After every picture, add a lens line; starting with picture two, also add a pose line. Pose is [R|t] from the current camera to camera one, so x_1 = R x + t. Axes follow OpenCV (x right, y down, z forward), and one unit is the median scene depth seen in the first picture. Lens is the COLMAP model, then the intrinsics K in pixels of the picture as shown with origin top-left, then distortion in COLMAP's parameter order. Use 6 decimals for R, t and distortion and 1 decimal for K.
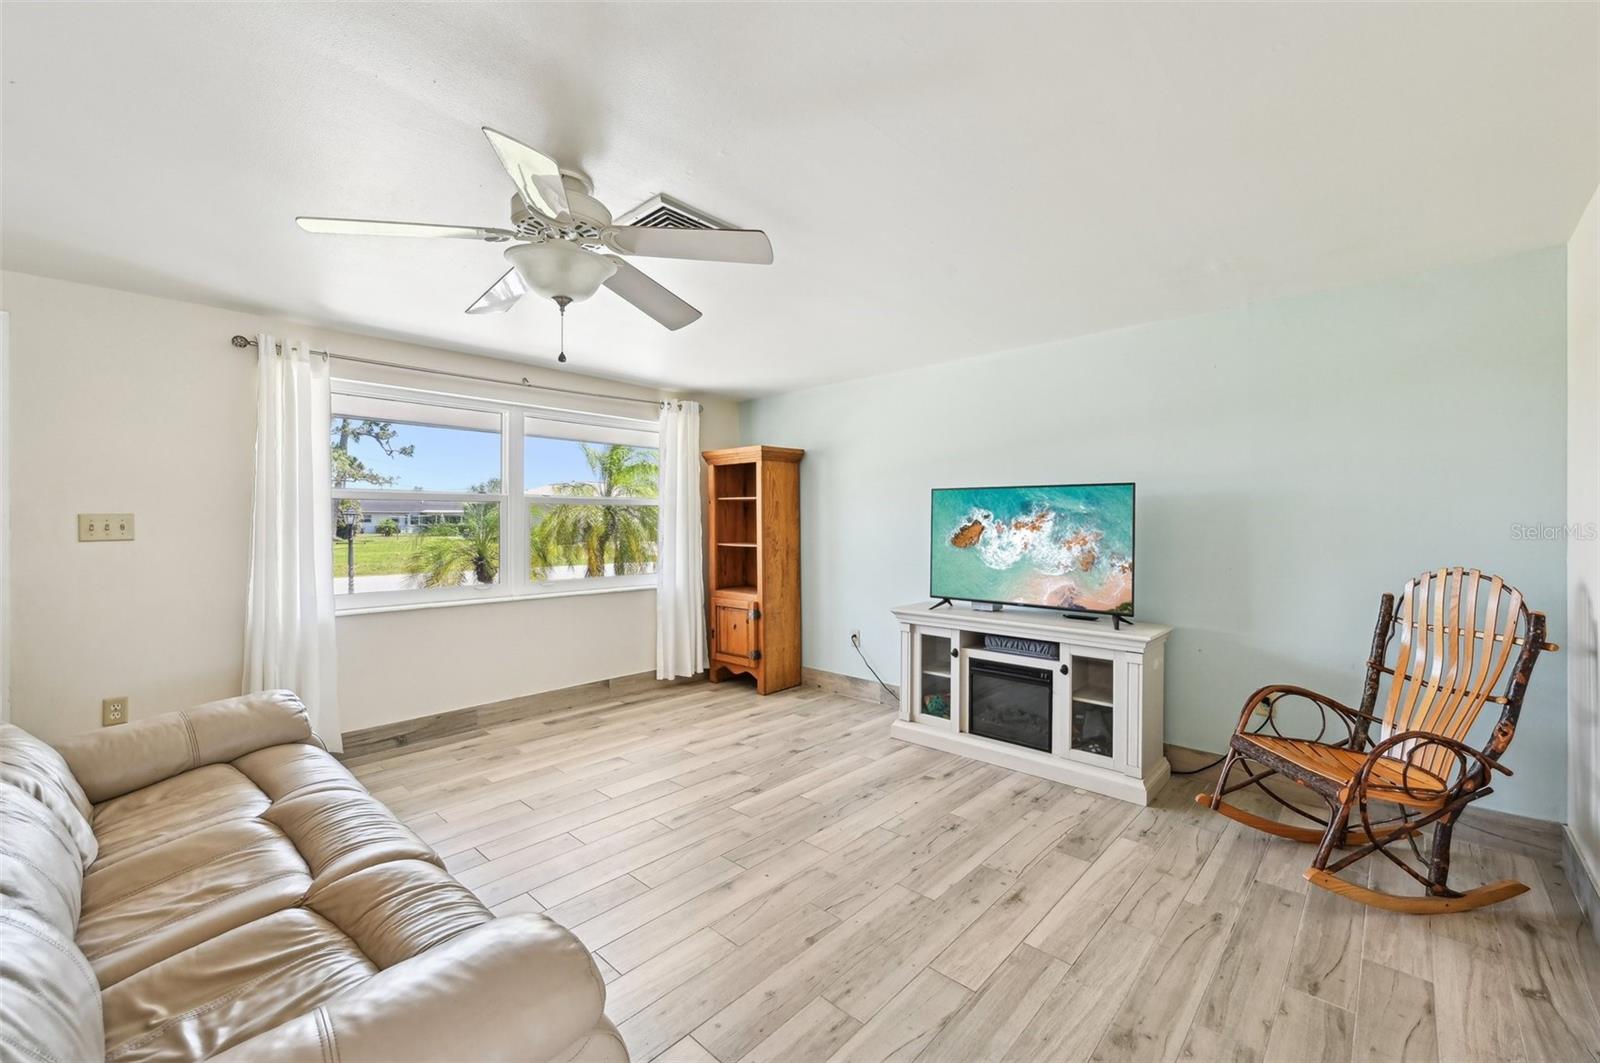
lens RADIAL K [[648.0, 0, 805.6], [0, 648.0, 524.7], [0, 0, 1]] dist [0.002274, 0.000539]
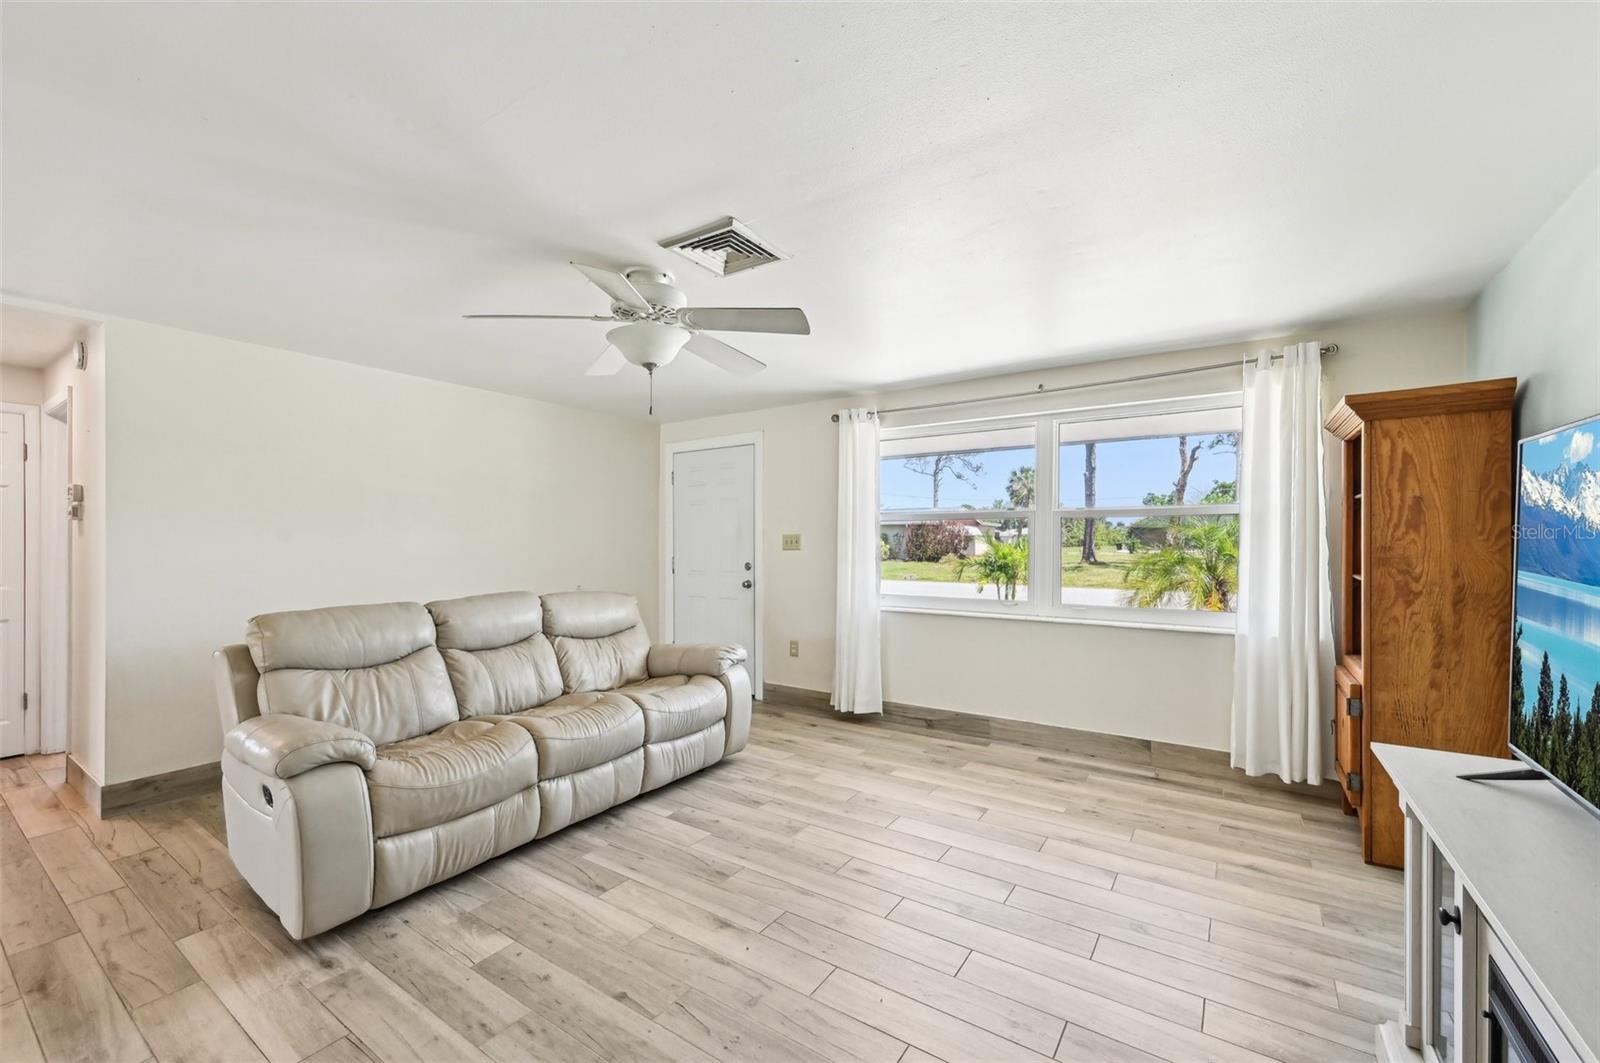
lens RADIAL K [[648.0, 0, 802.7], [0, 648.0, 543.8], [0, 0, 1]] dist [0.002274, 0.000539]
pose [[0.149035, 0.005931, -0.988814, 0.450575], [-0.000880, 0.999982, 0.005866, -0.001263], [0.988832, -0.000004, 0.149038, 0.531150]]
